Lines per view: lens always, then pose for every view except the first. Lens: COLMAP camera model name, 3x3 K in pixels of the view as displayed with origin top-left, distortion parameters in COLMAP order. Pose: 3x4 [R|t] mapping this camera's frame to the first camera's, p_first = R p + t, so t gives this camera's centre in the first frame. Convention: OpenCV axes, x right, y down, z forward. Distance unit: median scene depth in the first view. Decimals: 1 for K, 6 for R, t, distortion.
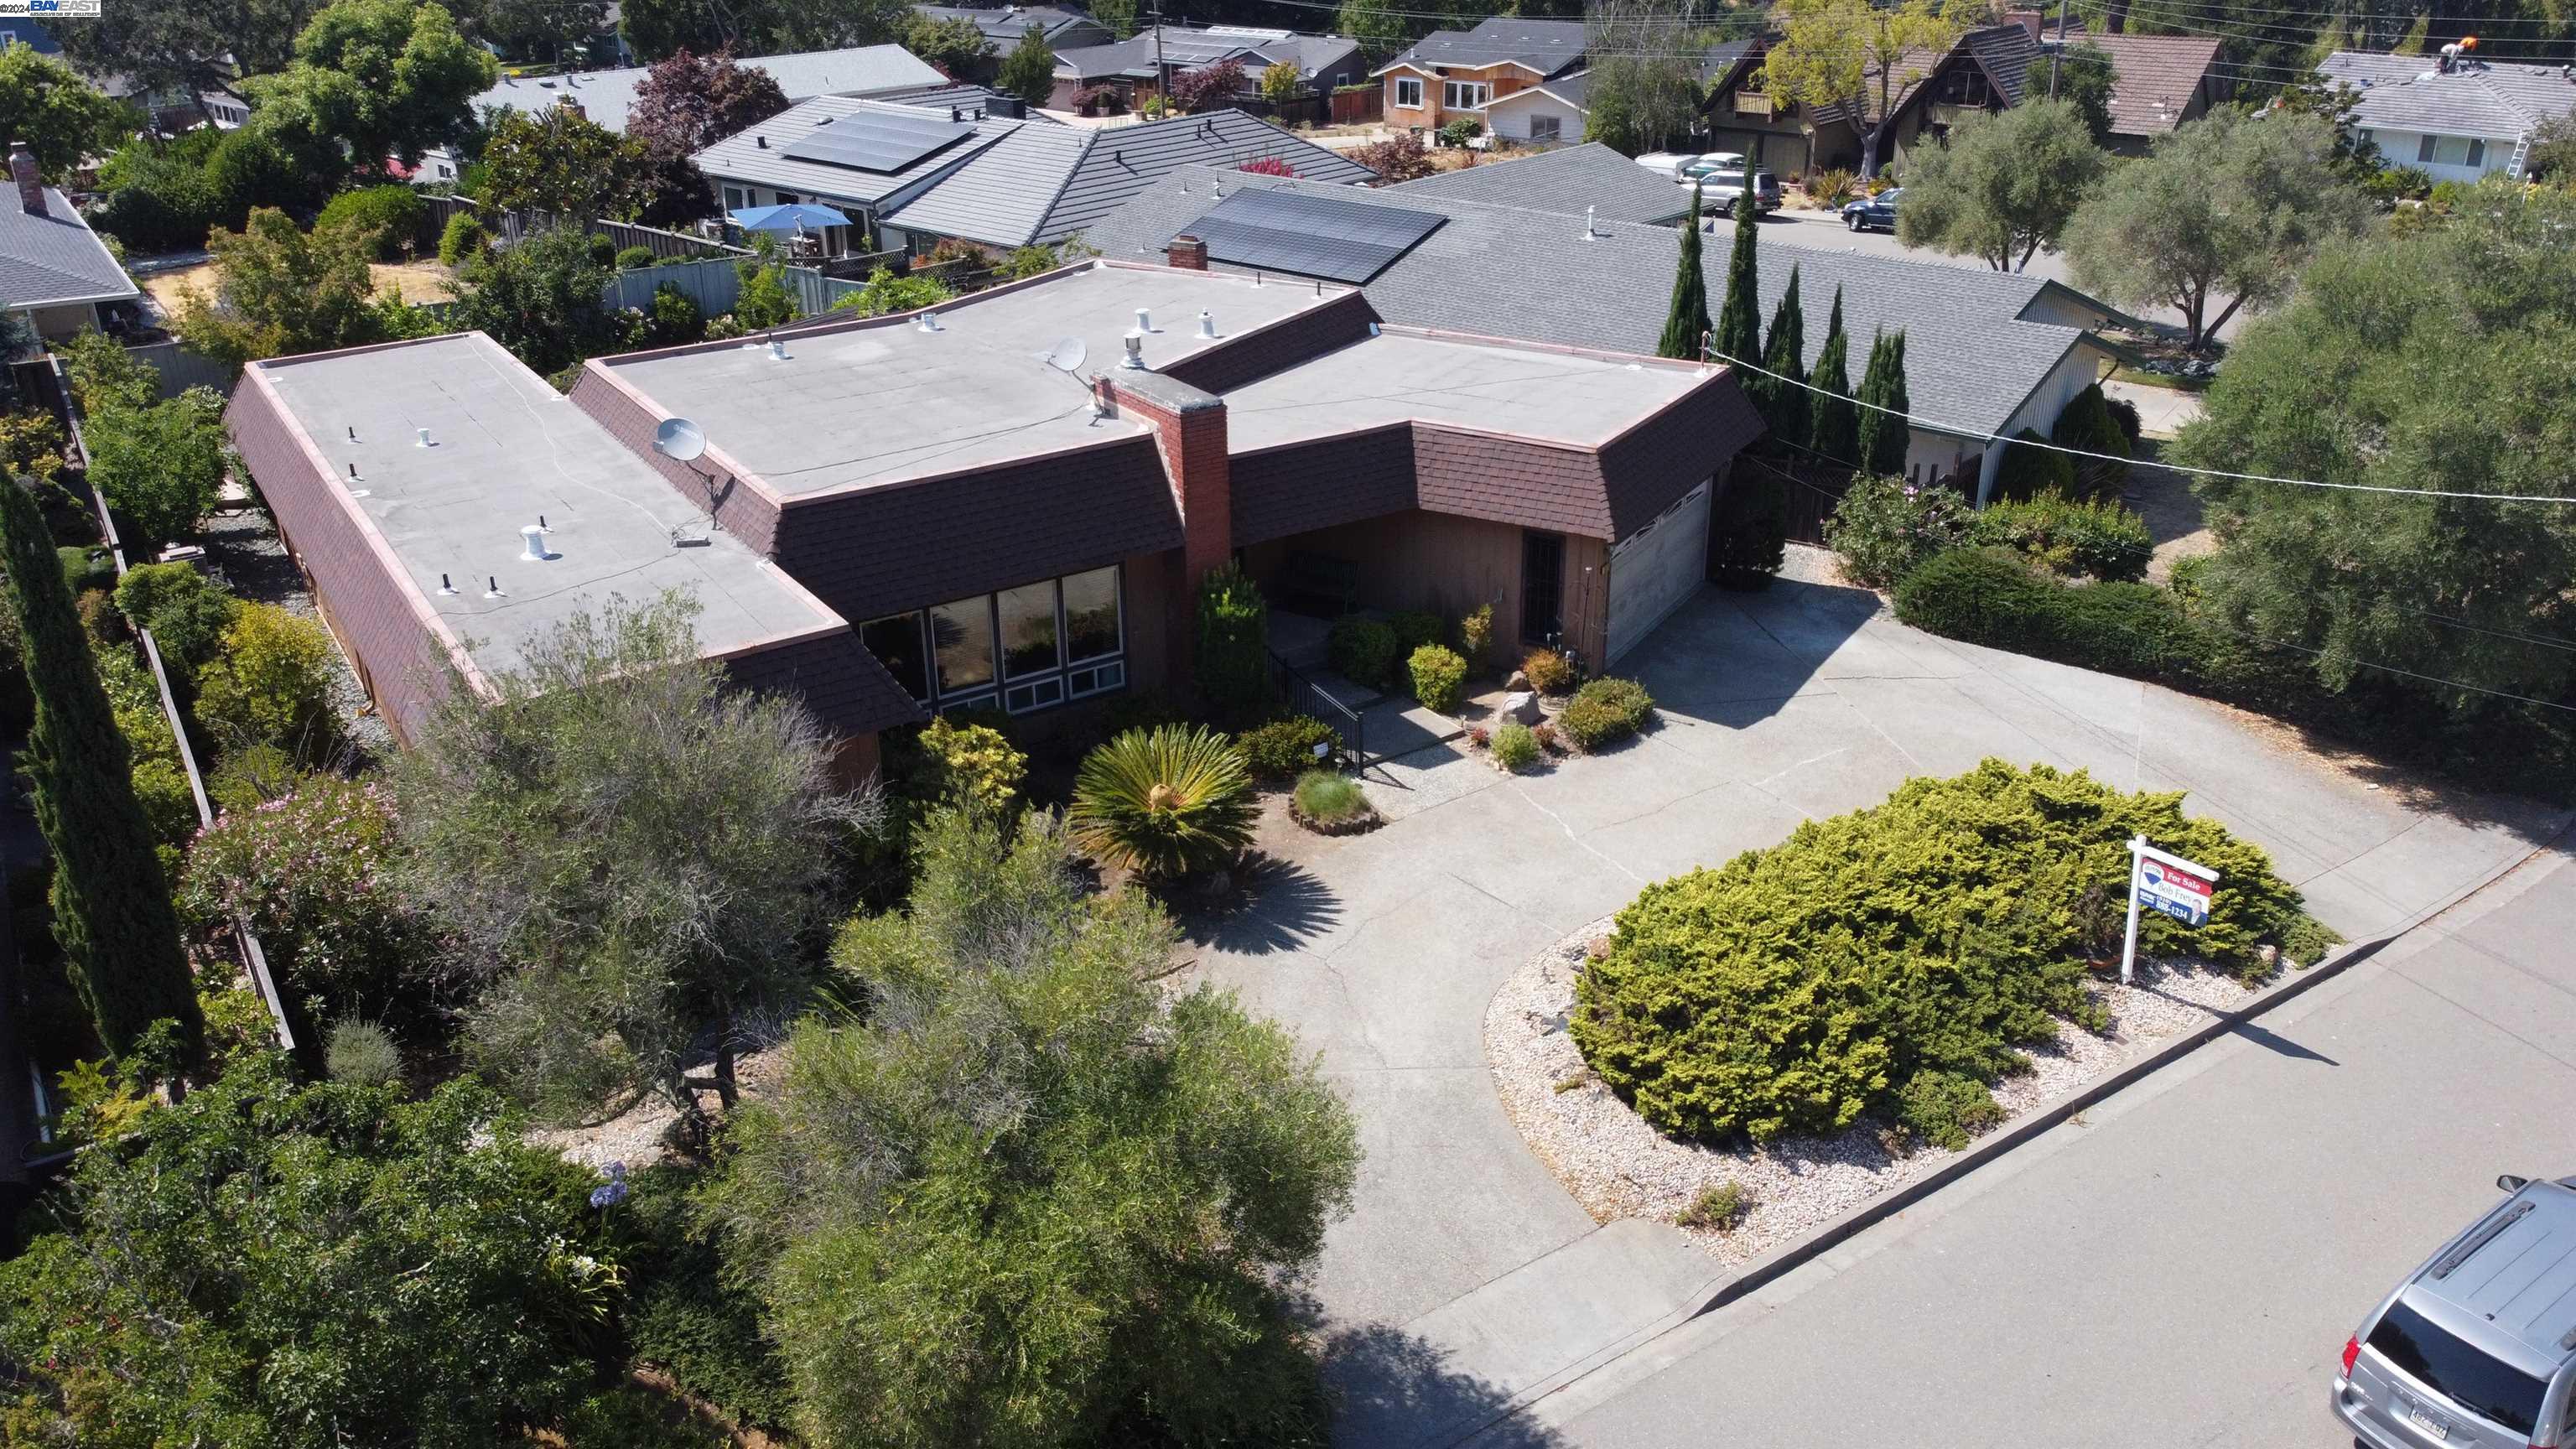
lens RADIAL K [[1950.5, 0, 1296.1], [0, 1950.5, 710.9], [0, 0, 1]] dist [0.012950, -0.012890]
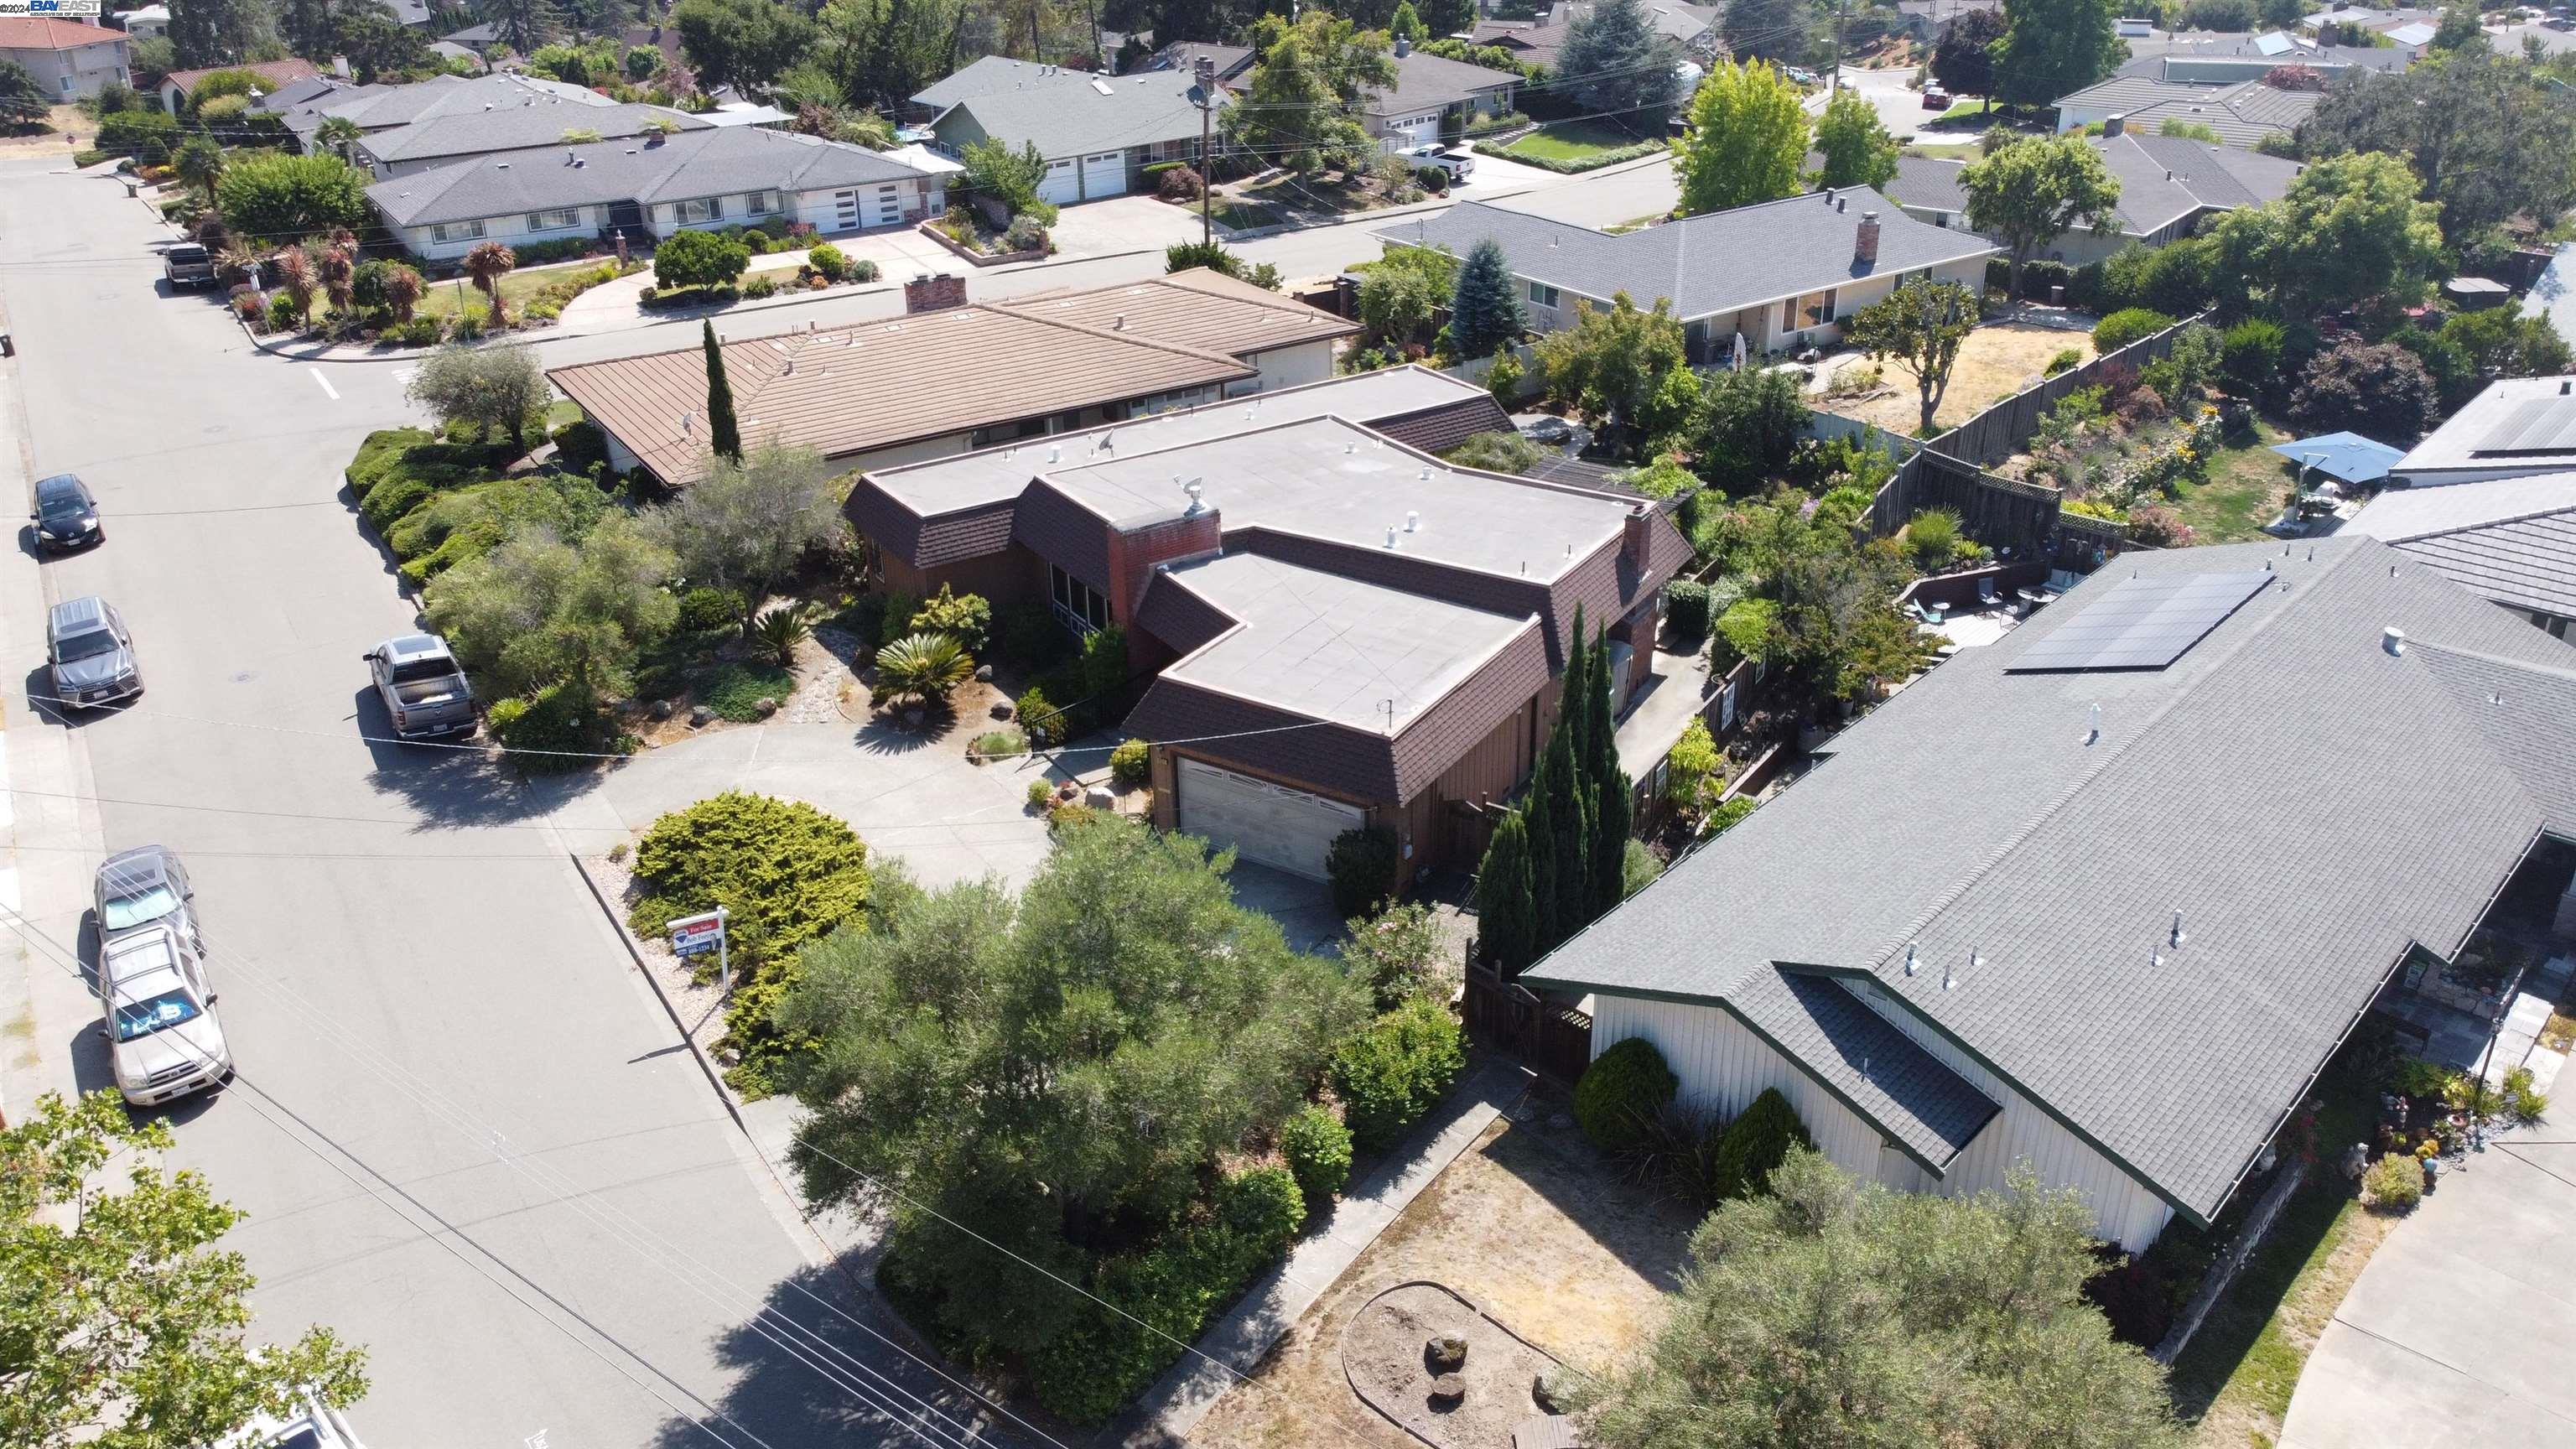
lens RADIAL K [[1950.5, 0, 1296.1], [0, 1950.5, 710.9], [0, 0, 1]] dist [0.012950, -0.012890]
pose [[-0.015015, 0.448193, -0.893810, 1.426335], [-0.393895, 0.818975, 0.417285, -0.742248], [0.919033, 0.358333, 0.164244, 0.877569]]
